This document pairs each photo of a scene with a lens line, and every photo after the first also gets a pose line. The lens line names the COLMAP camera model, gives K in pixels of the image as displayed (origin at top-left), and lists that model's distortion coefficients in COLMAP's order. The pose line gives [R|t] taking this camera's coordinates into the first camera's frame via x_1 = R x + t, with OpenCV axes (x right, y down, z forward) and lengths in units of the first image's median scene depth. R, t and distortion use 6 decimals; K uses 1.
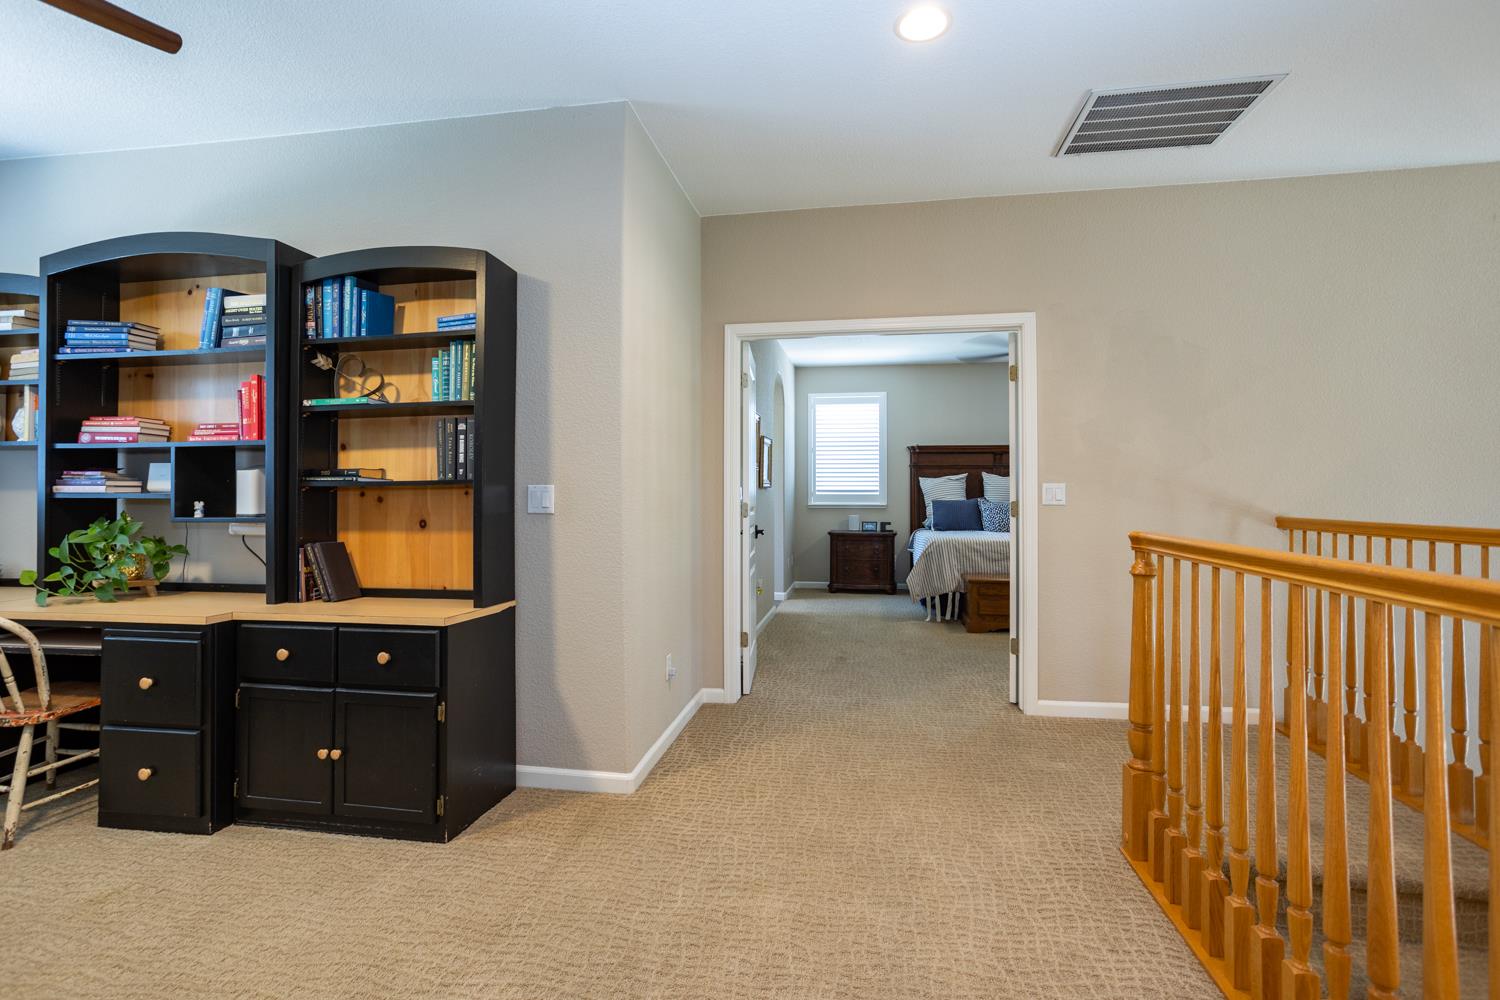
lens RADIAL K [[708.1, 0, 750.0], [0, 708.1, 500.0], [0, 0, 1]] dist [-0.000088, -0.000108]
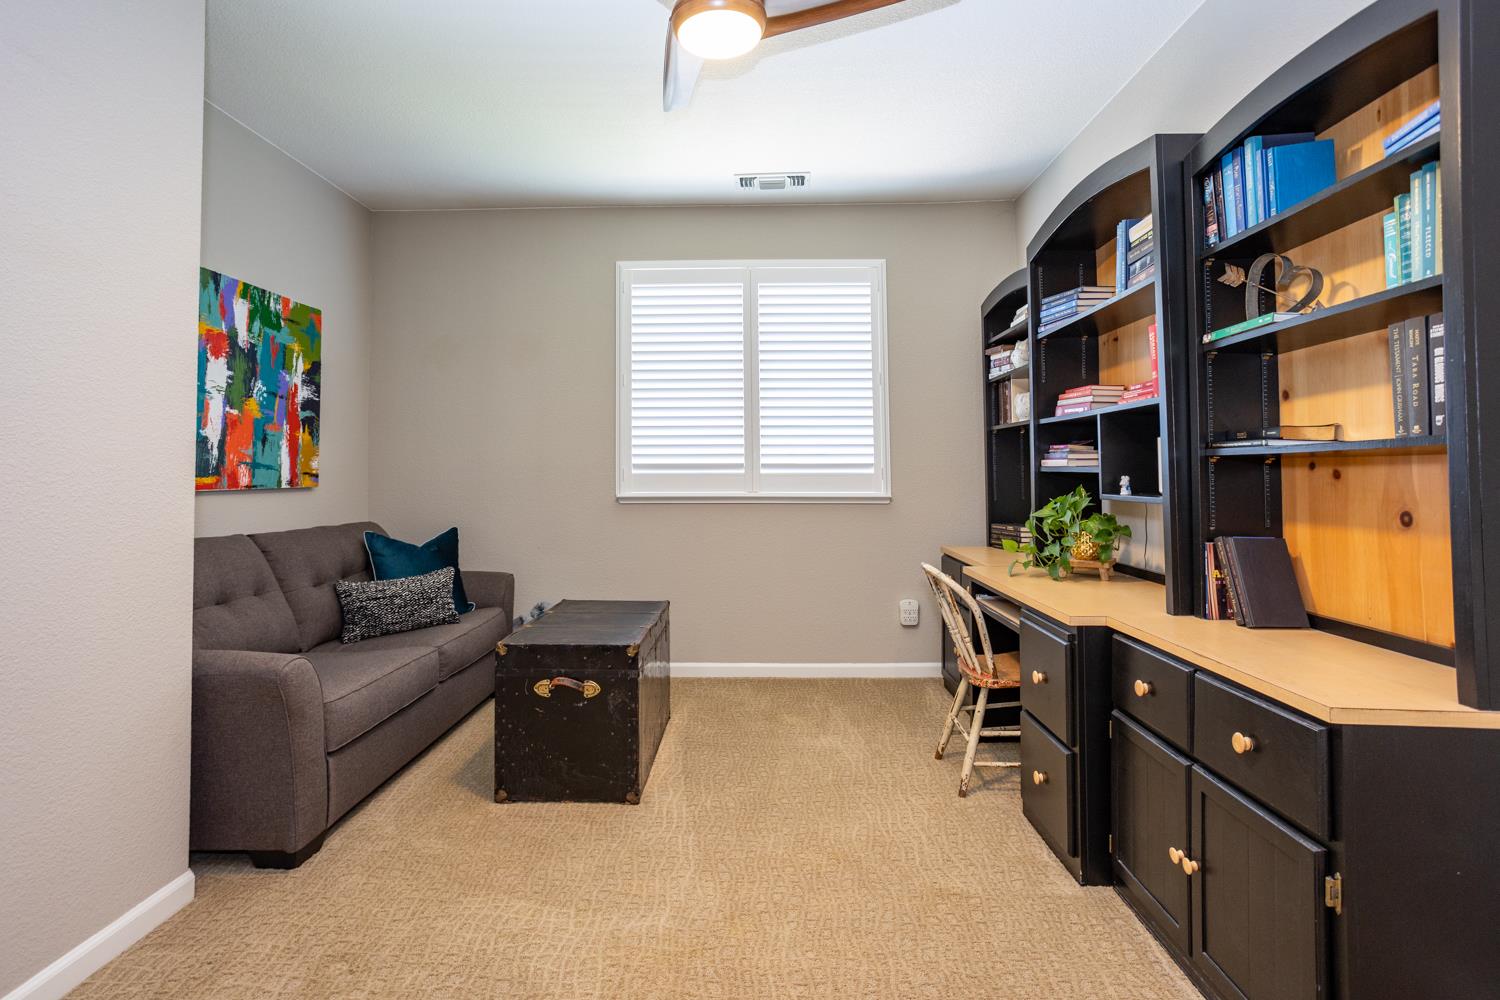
lens RADIAL K [[741.2, 0, 746.9], [0, 741.2, 437.6], [0, 0, 1]] dist [-0.014530, -0.000310]
pose [[0.131887, -0.044482, -0.990266, 0.042368], [0.003824, 0.999008, -0.044366, -0.006332], [0.991257, 0.002064, 0.131927, 0.438387]]
